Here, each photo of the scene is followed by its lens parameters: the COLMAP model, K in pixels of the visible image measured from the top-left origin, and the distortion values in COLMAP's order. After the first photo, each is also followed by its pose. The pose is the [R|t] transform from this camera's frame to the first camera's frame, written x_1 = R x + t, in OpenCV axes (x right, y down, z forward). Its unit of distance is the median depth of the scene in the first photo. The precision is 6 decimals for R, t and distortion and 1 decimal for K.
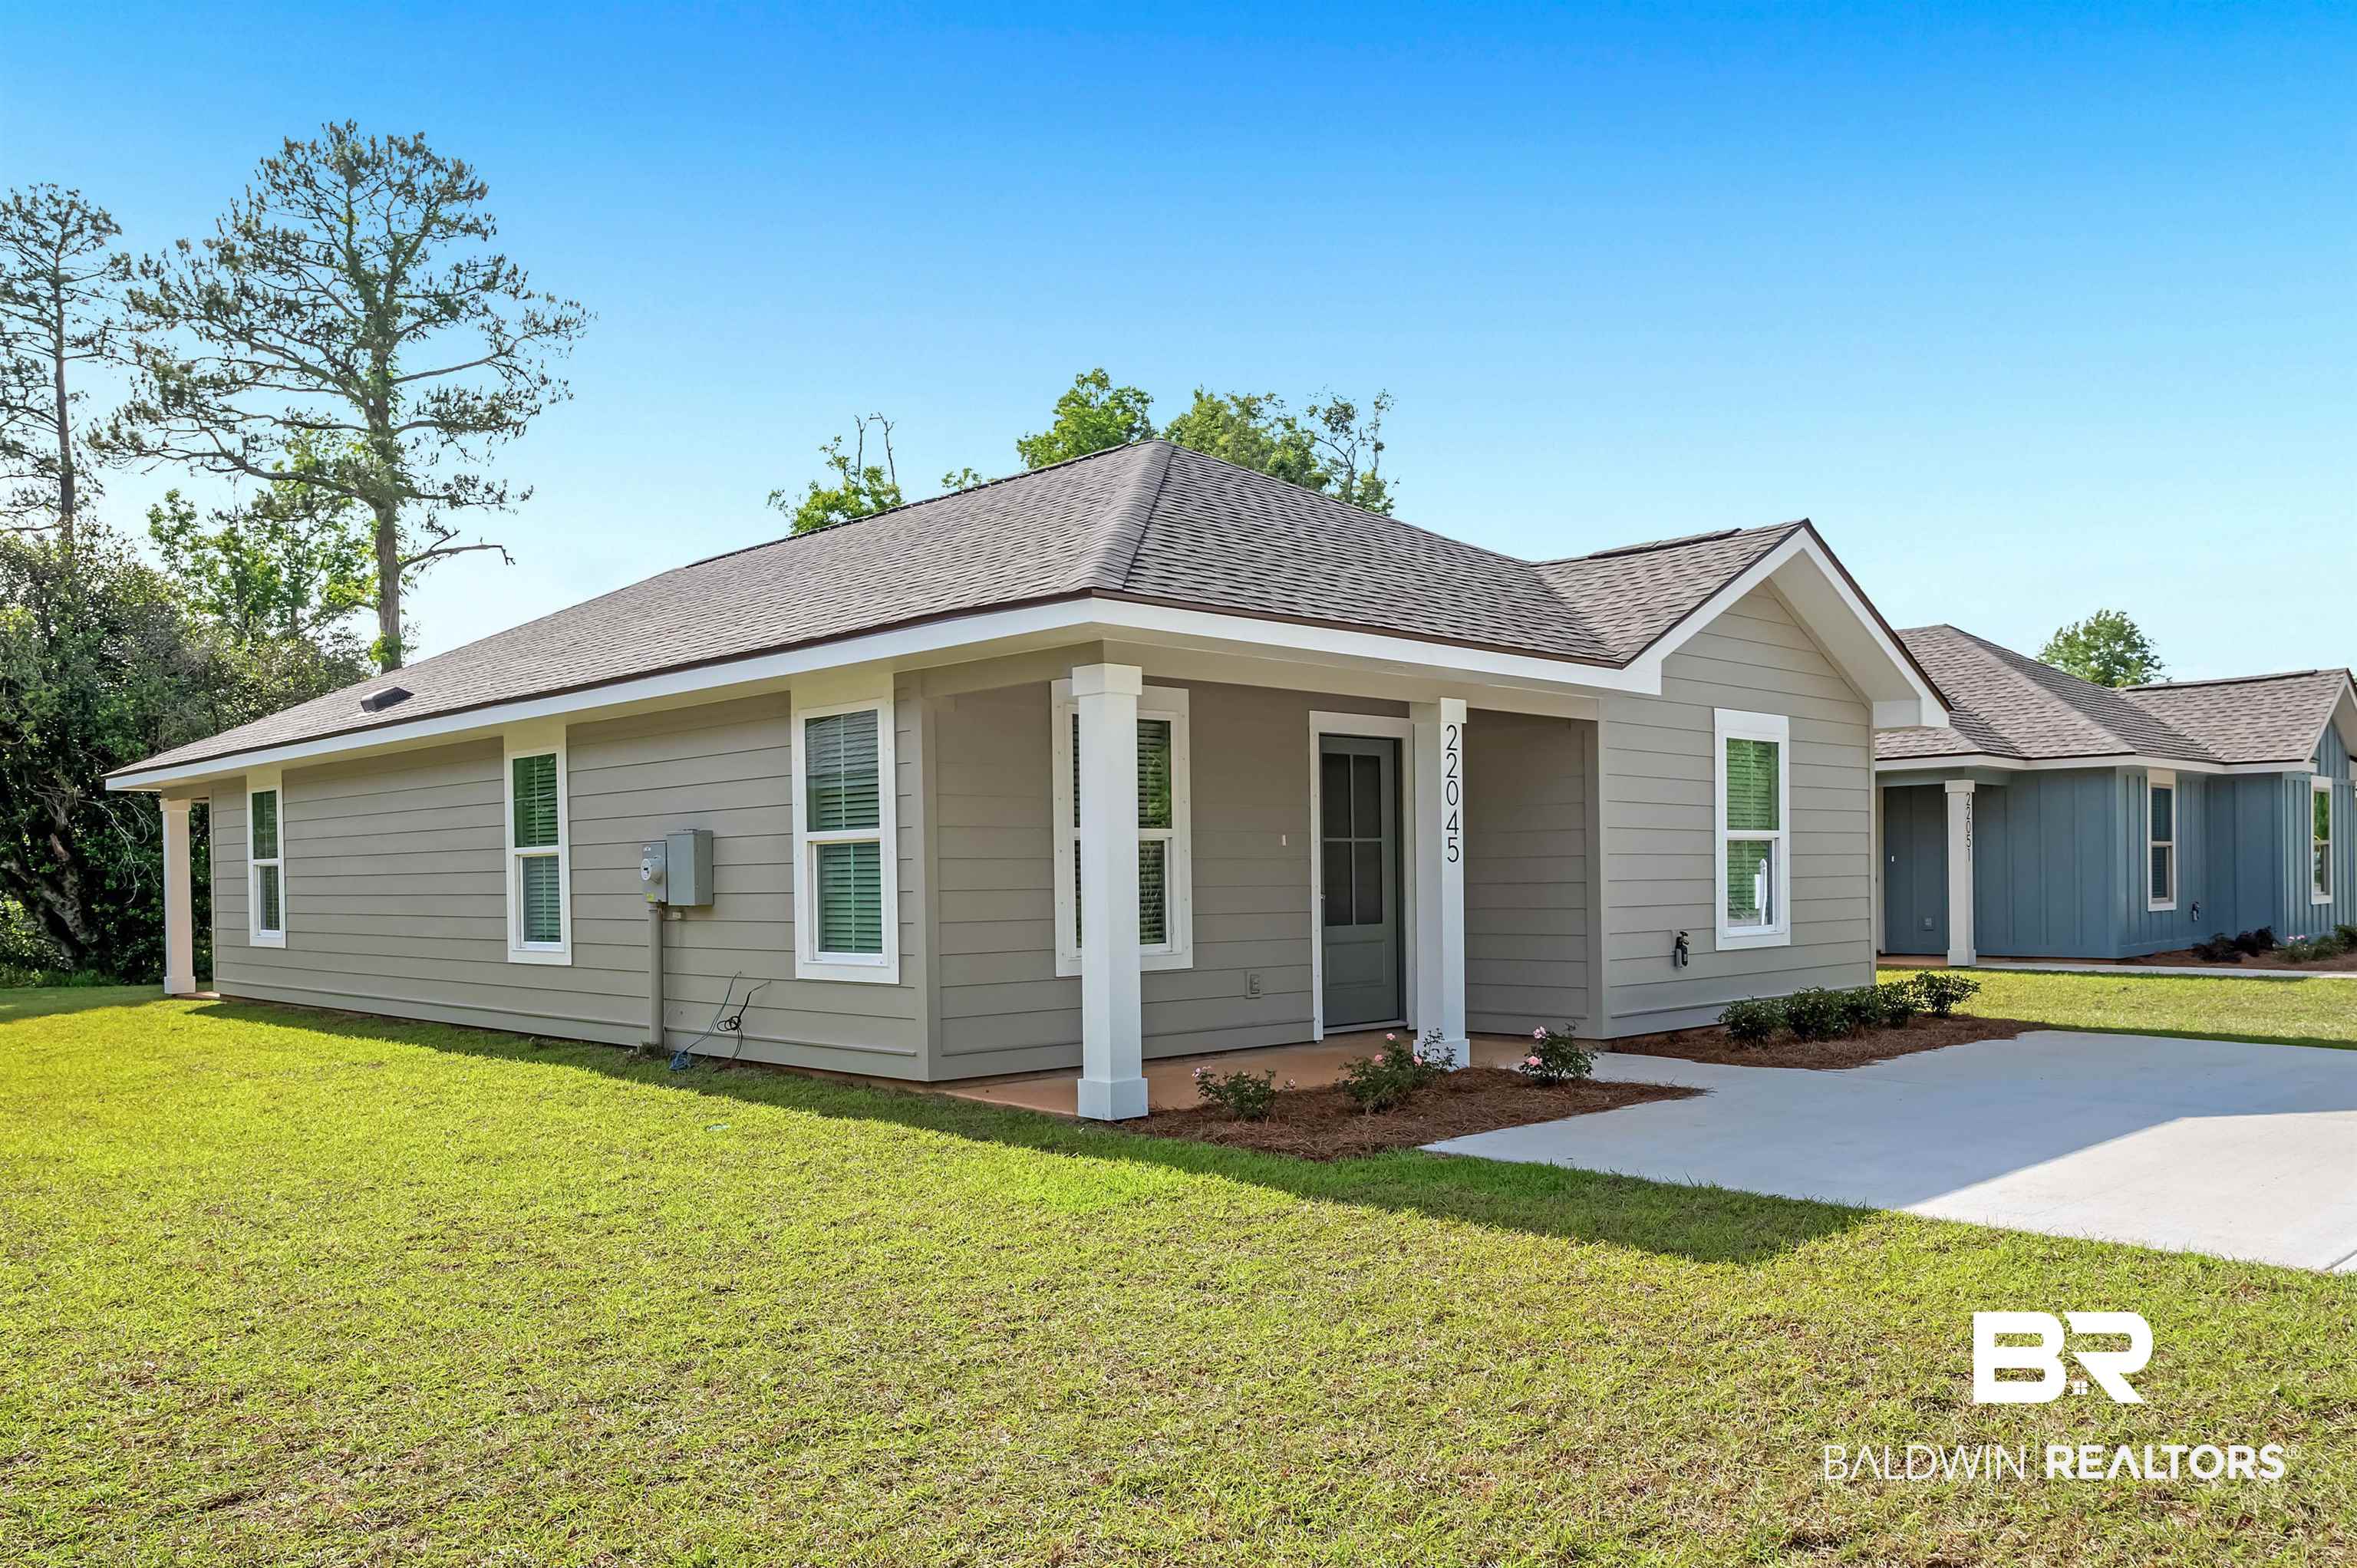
lens RADIAL K [[1726.1, 0, 1176.8], [0, 1726.1, 889.0], [0, 0, 1]] dist [-0.006249, -0.001915]
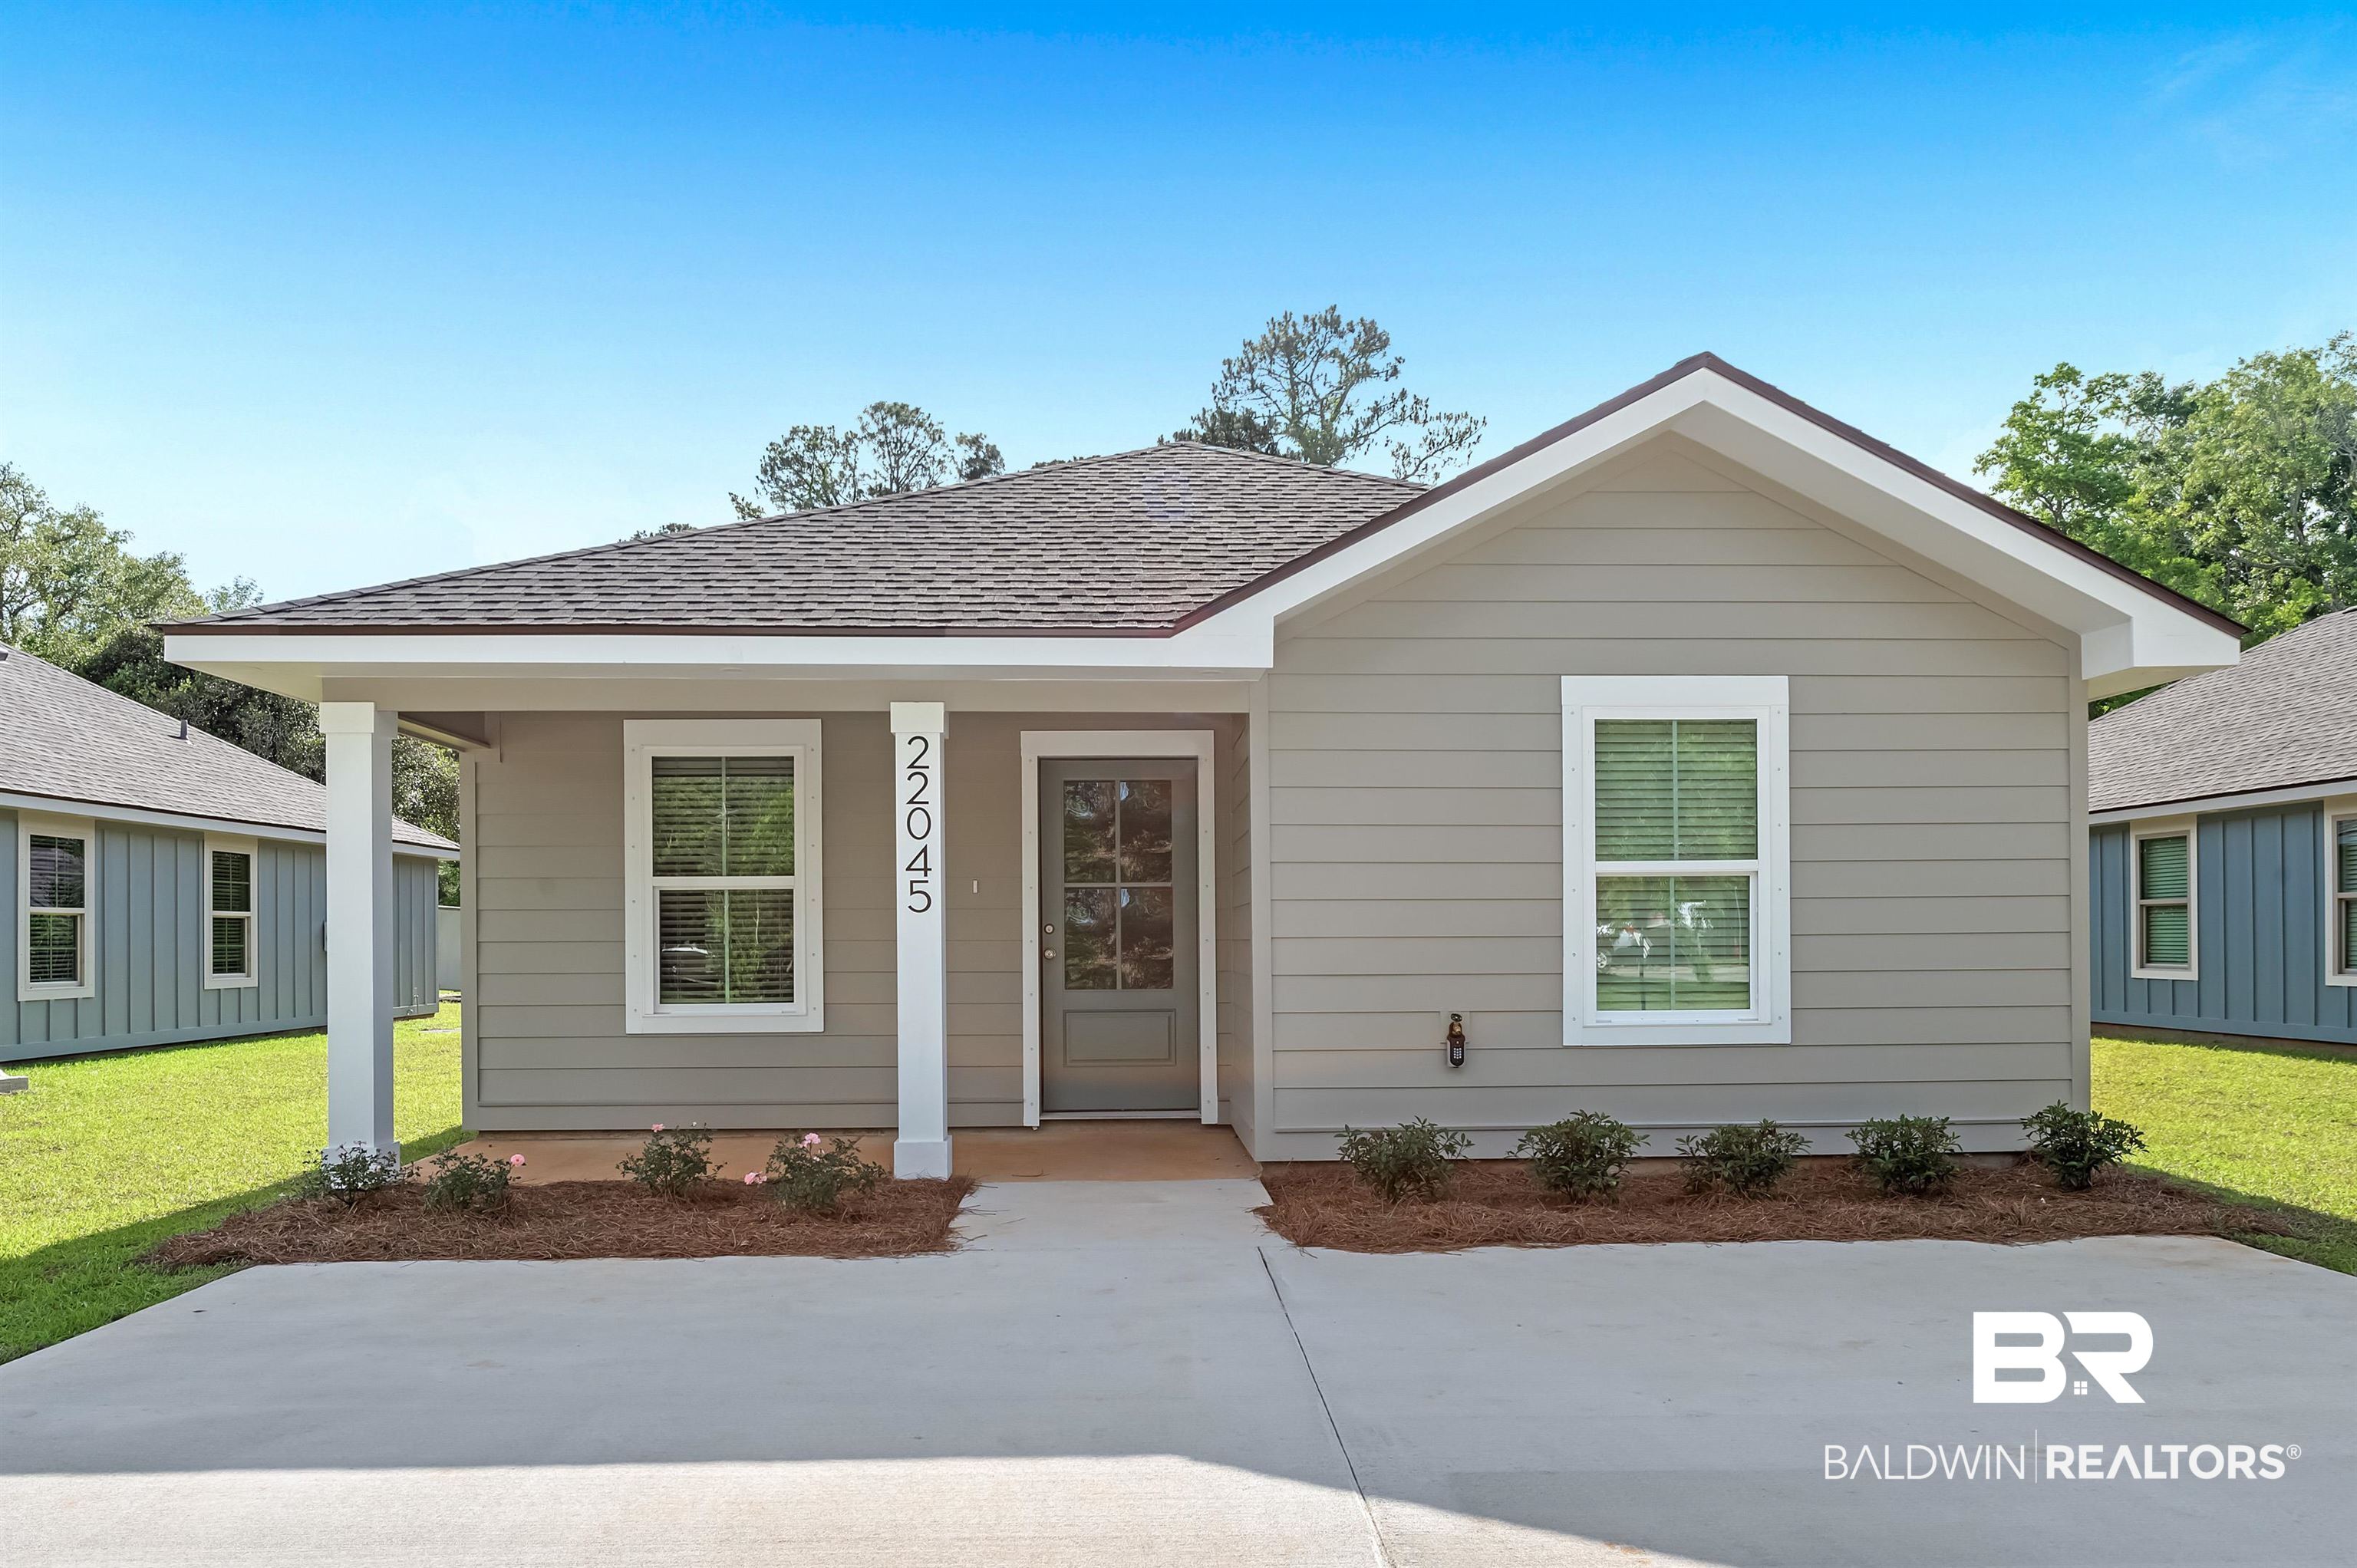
lens RADIAL K [[1483.7, 0, 1181.4], [0, 1483.7, 929.9], [0, 0, 1]] dist [-0.004240, -0.000704]
pose [[0.750081, 0.008845, -0.661287, 0.612232], [-0.007388, 0.999960, 0.004995, -0.010735], [0.661305, 0.001139, 0.750116, 0.510099]]
